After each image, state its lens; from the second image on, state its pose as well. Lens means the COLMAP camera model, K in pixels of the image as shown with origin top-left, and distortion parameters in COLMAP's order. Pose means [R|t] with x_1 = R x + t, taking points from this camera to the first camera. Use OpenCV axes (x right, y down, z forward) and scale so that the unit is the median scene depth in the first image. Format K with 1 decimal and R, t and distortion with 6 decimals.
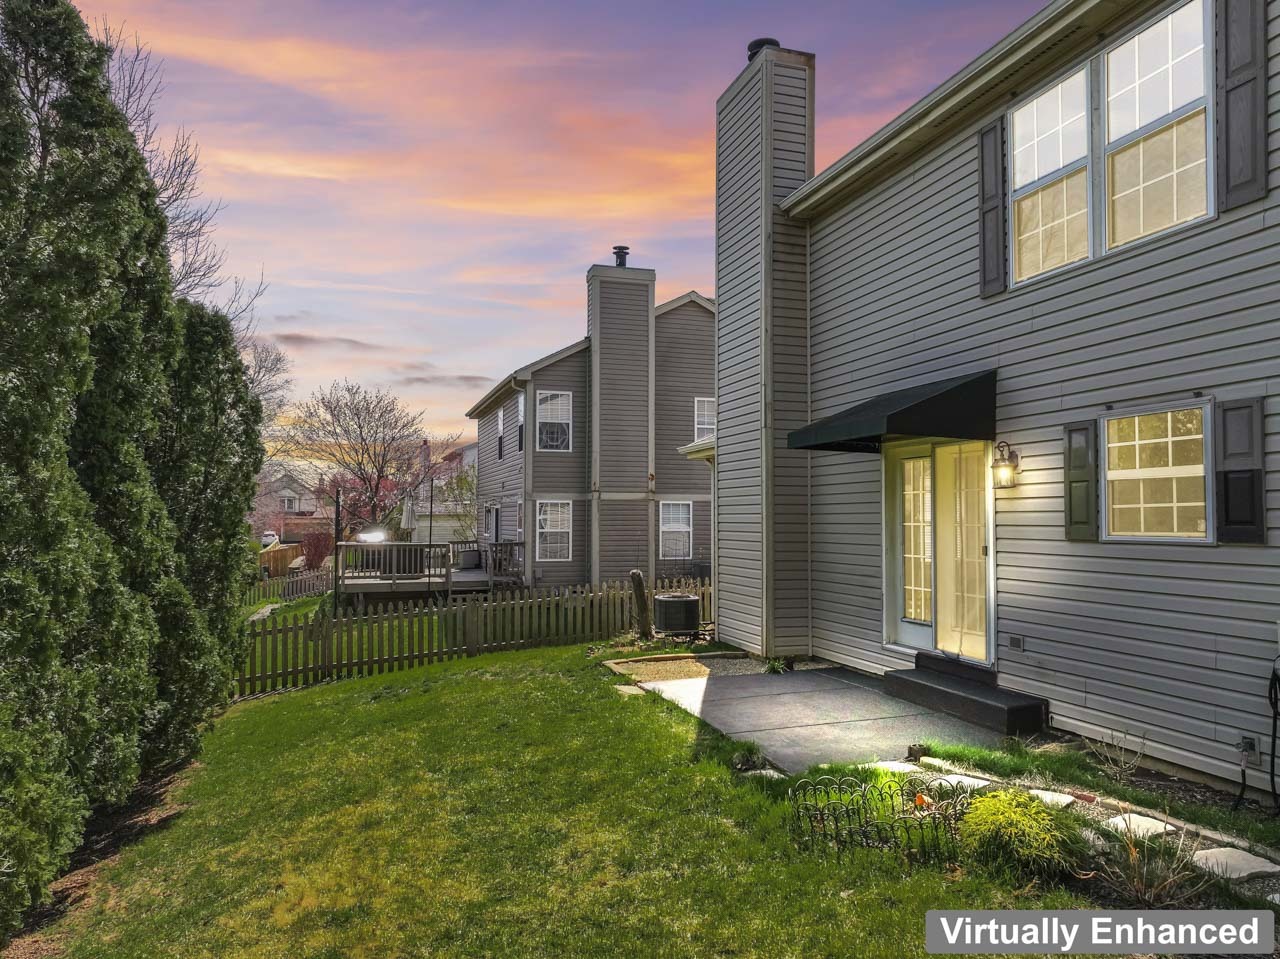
lens RADIAL K [[907.3, 0, 640.0], [0, 907.3, 479.5], [0, 0, 1]] dist [0.001645, 0.002176]
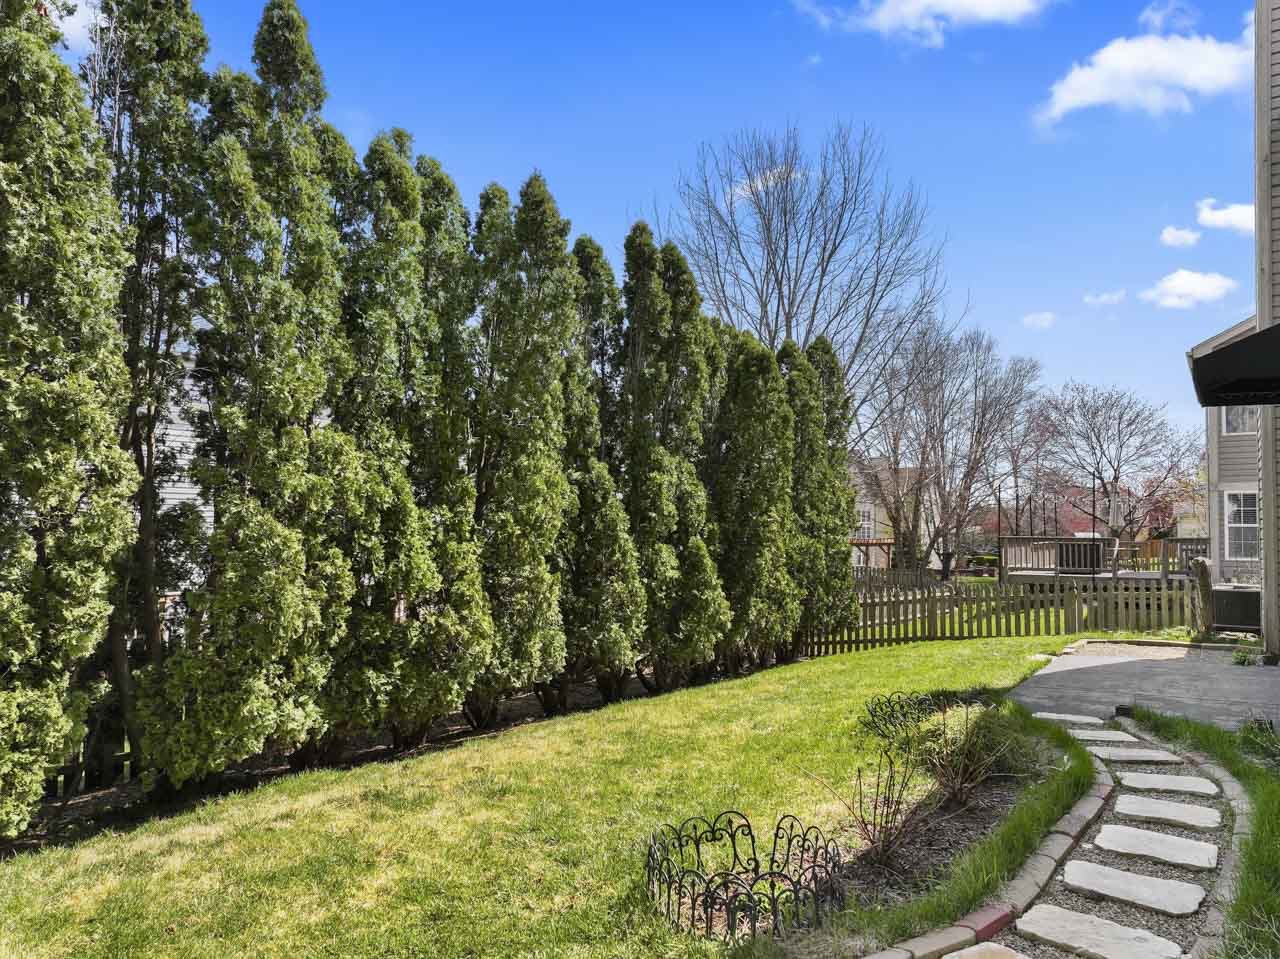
lens RADIAL K [[907.3, 0, 640.0], [0, 907.3, 479.5], [0, 0, 1]] dist [0.001645, 0.002176]
pose [[0.653172, -0.034169, -0.756438, 0.198493], [0.027305, 0.999394, -0.021567, 0.016603], [0.756717, -0.006568, 0.653710, -0.005529]]
